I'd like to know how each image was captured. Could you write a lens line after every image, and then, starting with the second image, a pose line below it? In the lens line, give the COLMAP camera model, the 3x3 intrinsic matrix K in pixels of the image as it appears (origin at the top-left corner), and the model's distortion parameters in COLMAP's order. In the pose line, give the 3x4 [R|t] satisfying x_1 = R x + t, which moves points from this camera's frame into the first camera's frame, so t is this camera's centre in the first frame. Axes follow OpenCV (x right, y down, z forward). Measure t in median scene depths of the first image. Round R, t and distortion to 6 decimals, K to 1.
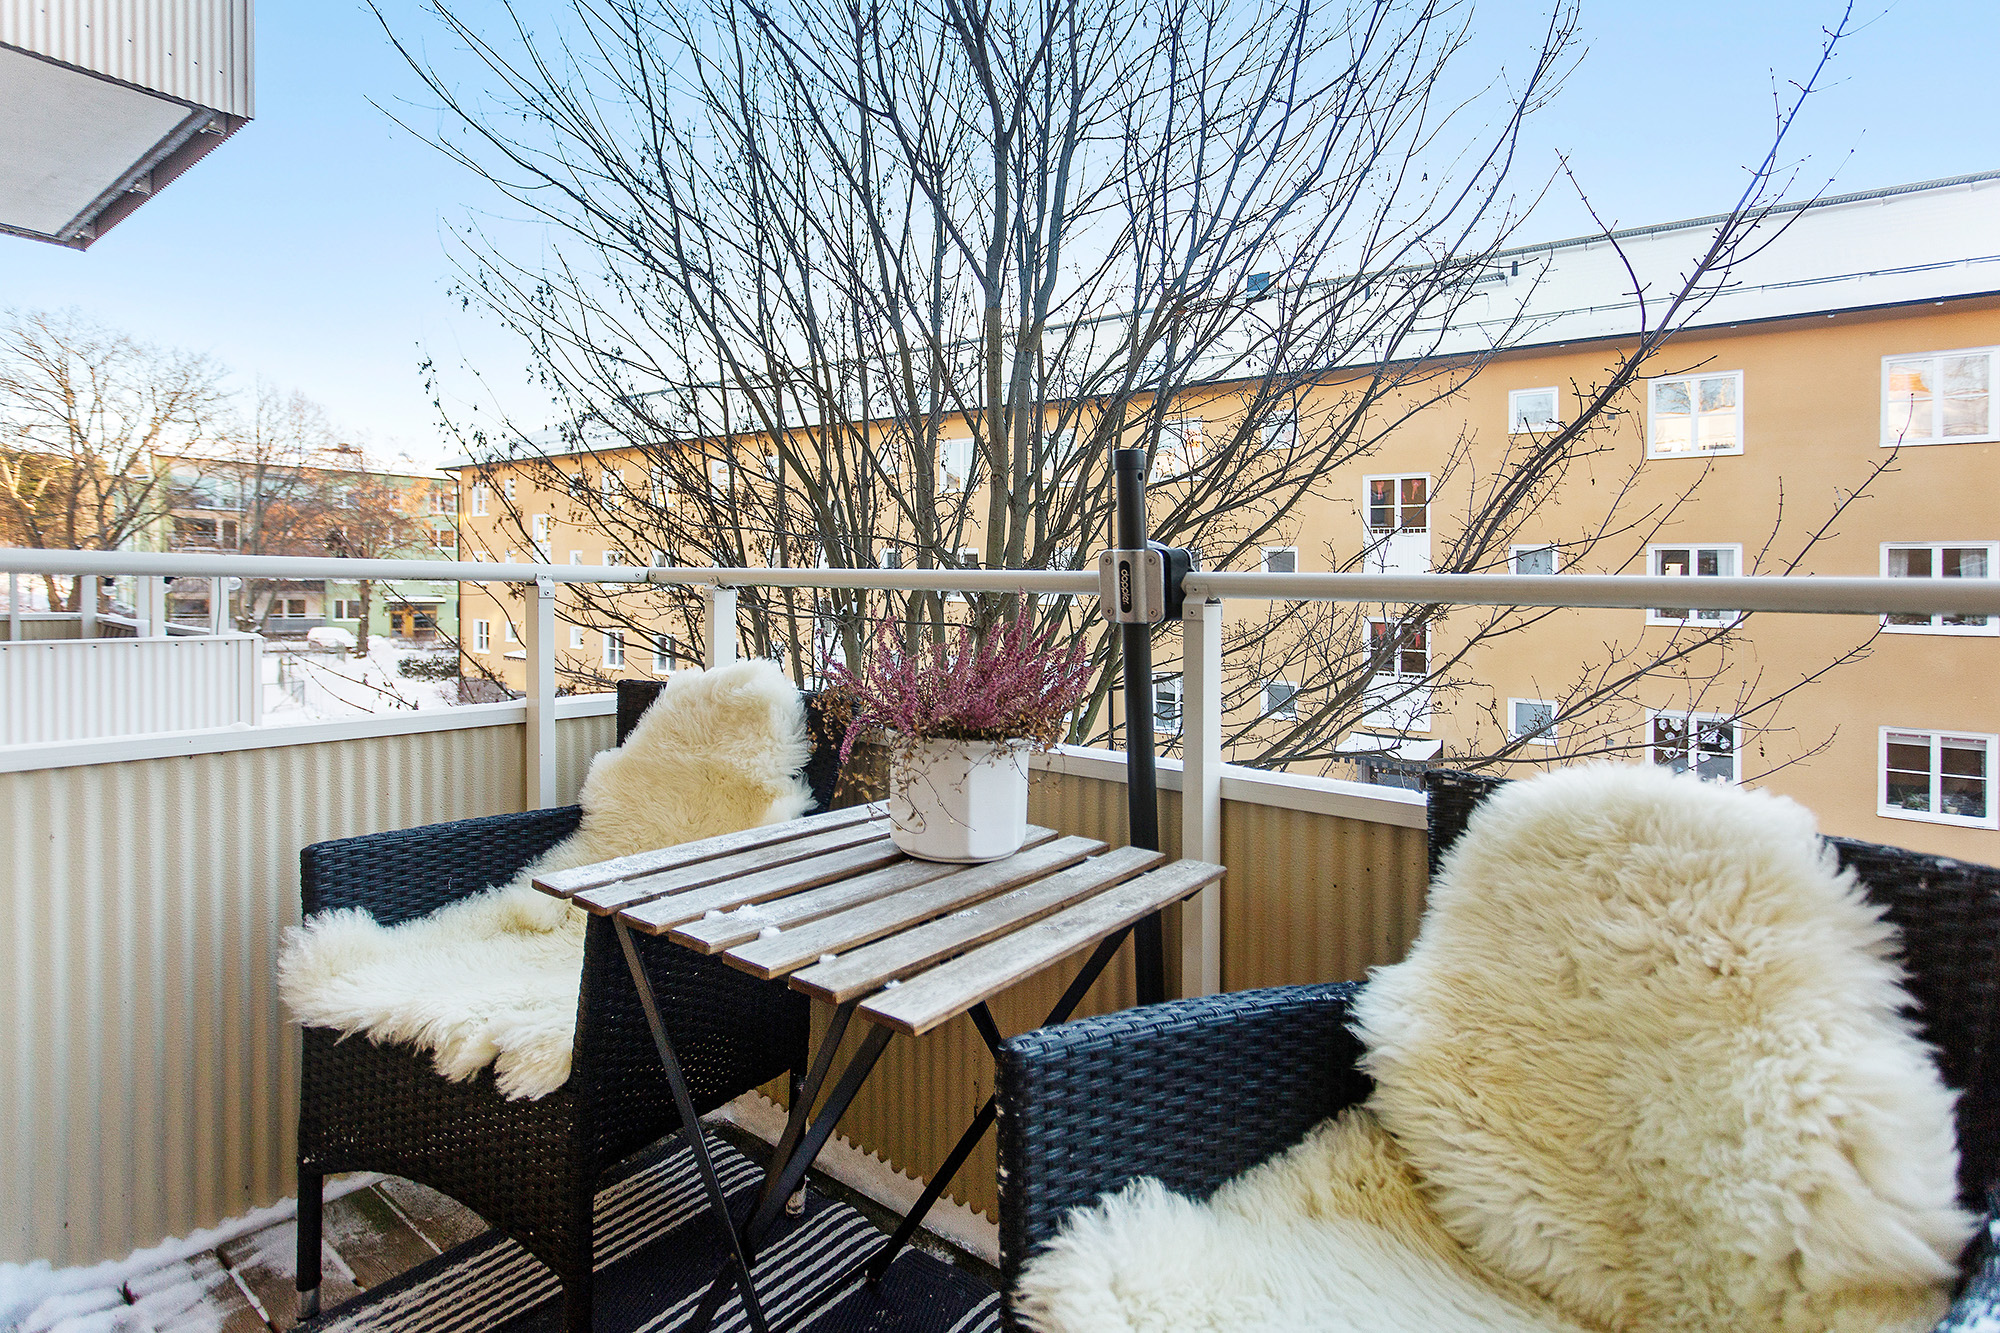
lens RADIAL K [[964.5, 0, 1014.6], [0, 964.5, 655.3], [0, 0, 1]] dist [0.002900, 0.001001]
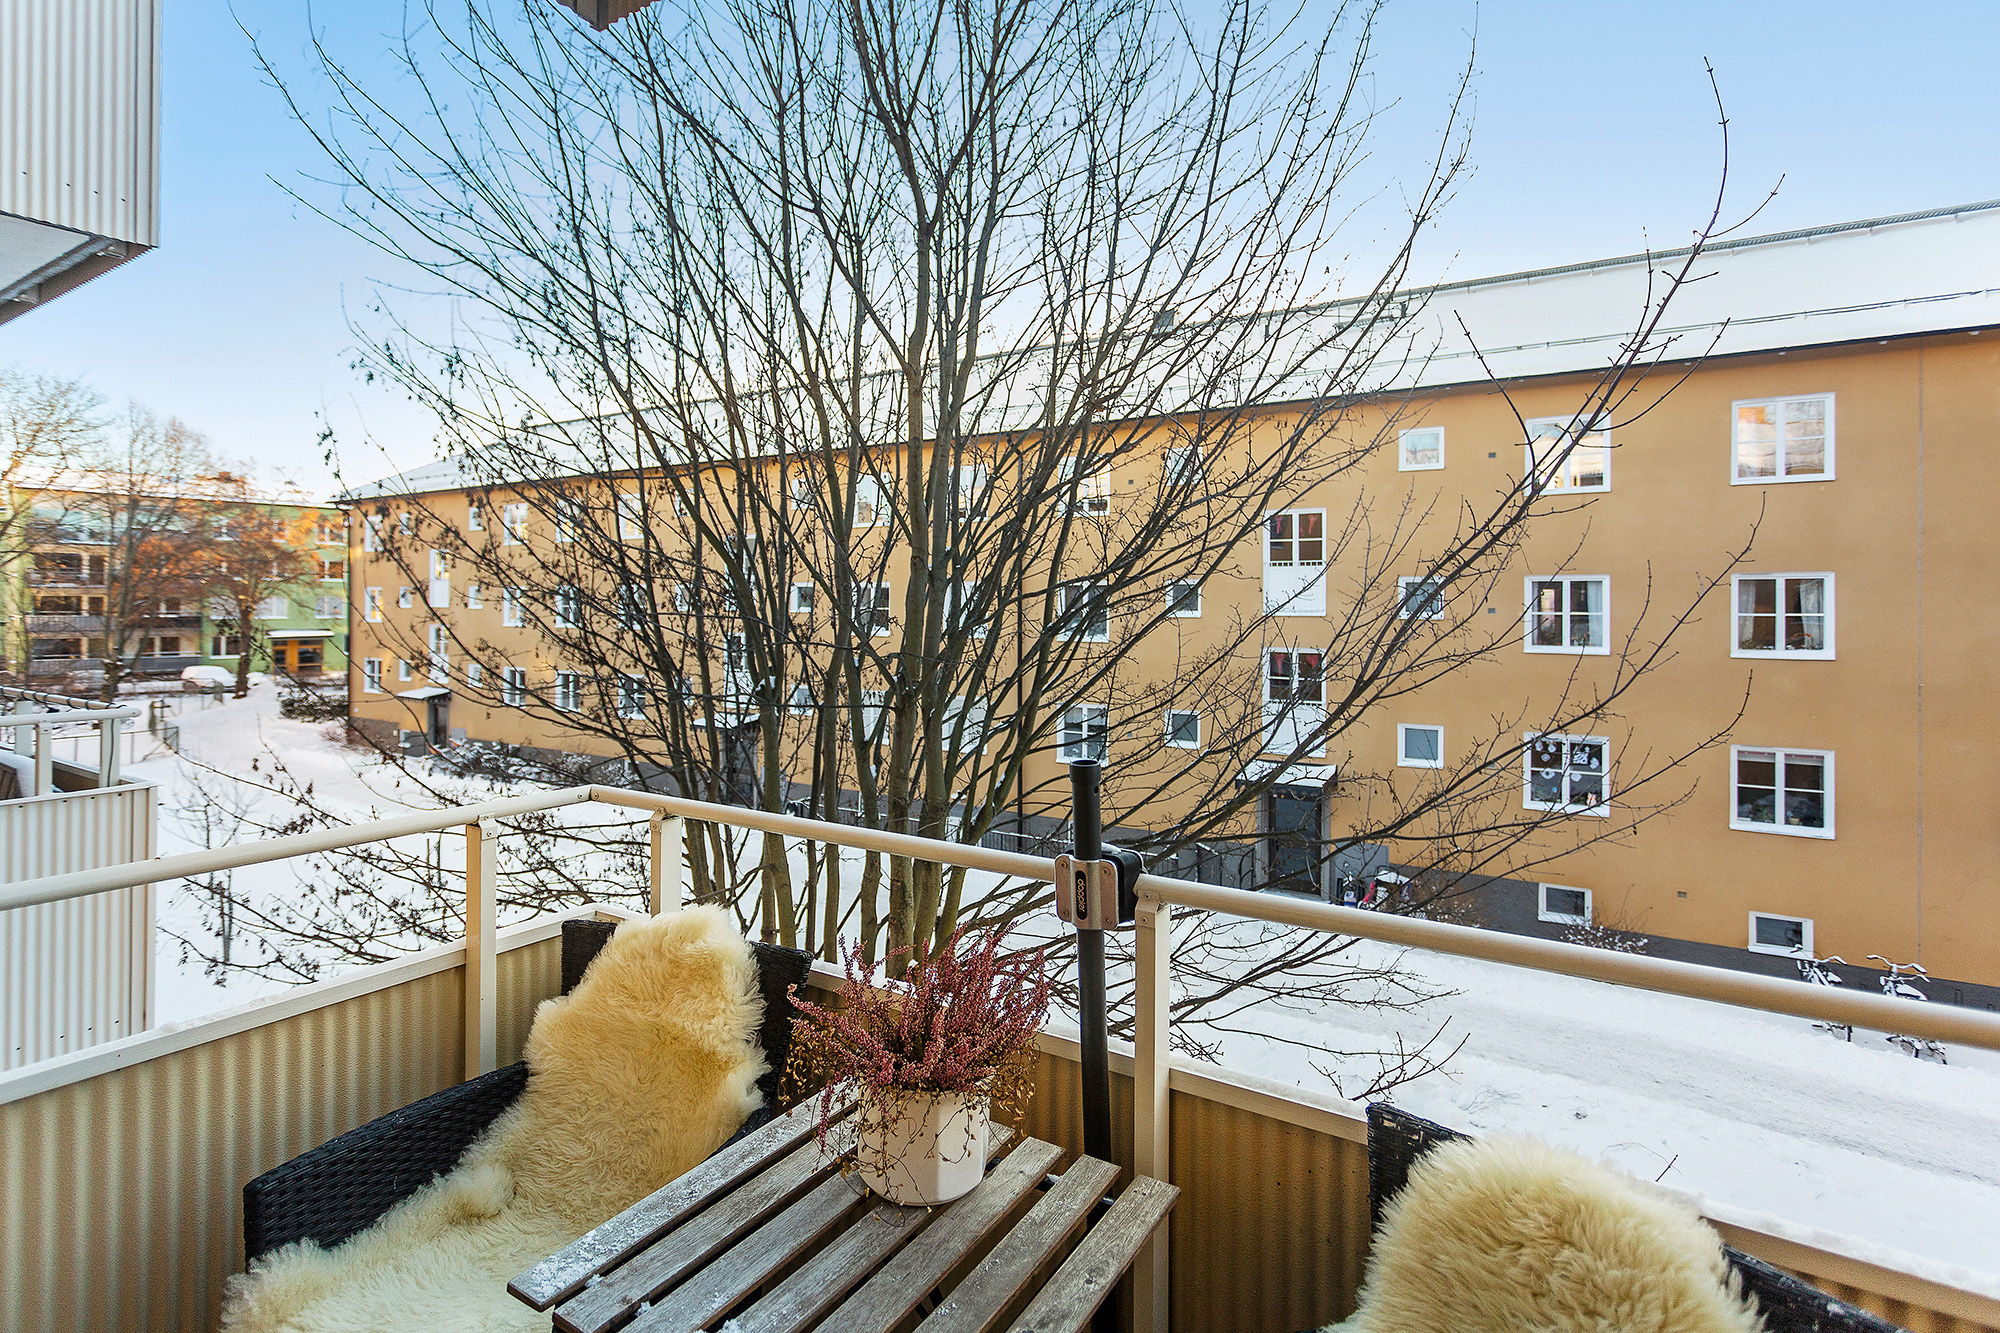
lens RADIAL K [[964.5, 0, 980.6], [0, 964.5, 587.3], [0, 0, 1]] dist [0.002900, 0.001001]
pose [[0.997196, 0.006204, 0.074583, -0.027202], [-0.005479, 0.999936, -0.009923, -0.145162], [-0.074640, 0.009486, 0.997165, -0.012580]]
